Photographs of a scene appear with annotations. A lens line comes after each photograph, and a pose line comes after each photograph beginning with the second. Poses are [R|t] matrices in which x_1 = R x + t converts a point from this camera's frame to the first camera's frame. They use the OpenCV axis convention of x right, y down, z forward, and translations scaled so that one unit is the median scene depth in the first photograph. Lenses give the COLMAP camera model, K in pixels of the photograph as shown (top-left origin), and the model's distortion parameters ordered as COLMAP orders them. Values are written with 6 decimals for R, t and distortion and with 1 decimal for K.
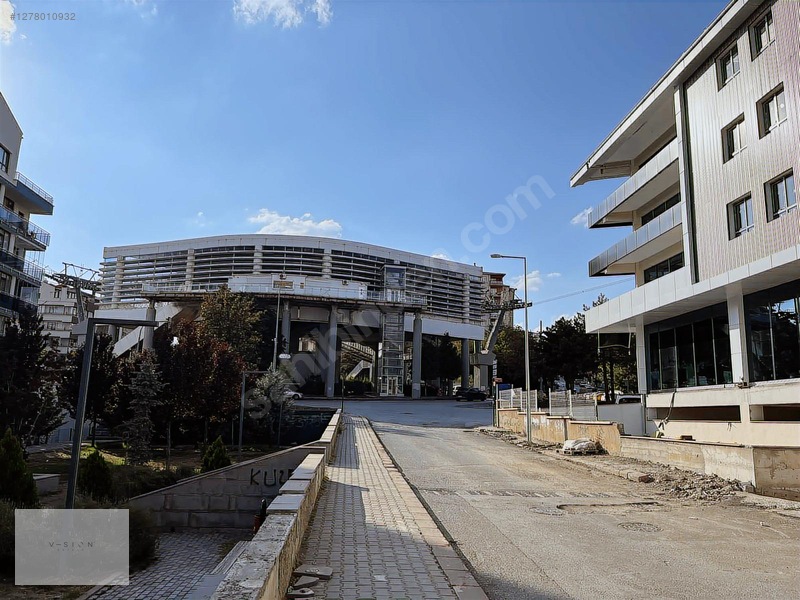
lens RADIAL K [[594.6, 0, 400.0], [0, 594.6, 300.0], [0, 0, 1]] dist [0.067654, -0.087204]
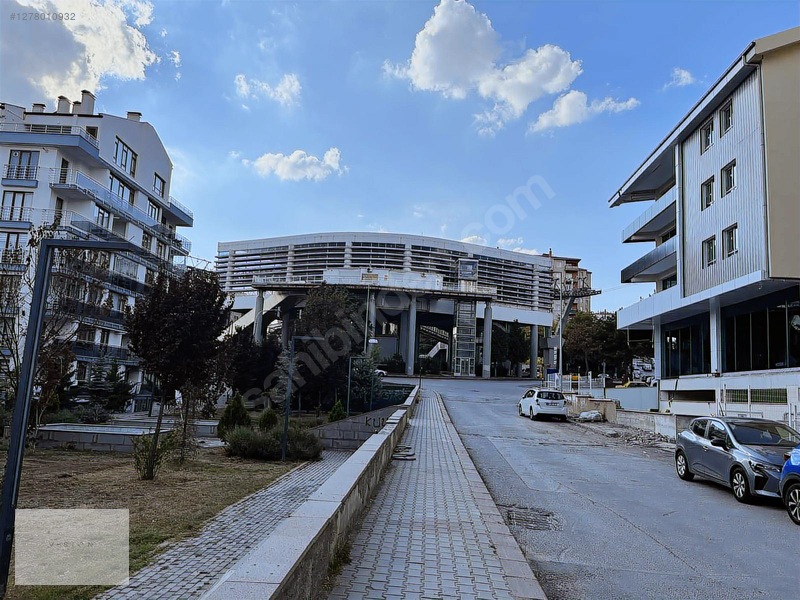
lens RADIAL K [[594.6, 0, 400.0], [0, 594.6, 300.0], [0, 0, 1]] dist [0.067654, -0.087204]
pose [[0.990968, 0.005593, -0.133983, 0.015470], [-0.000739, 0.999343, 0.036249, -0.022611], [0.134098, -0.035823, 0.990320, -0.128395]]
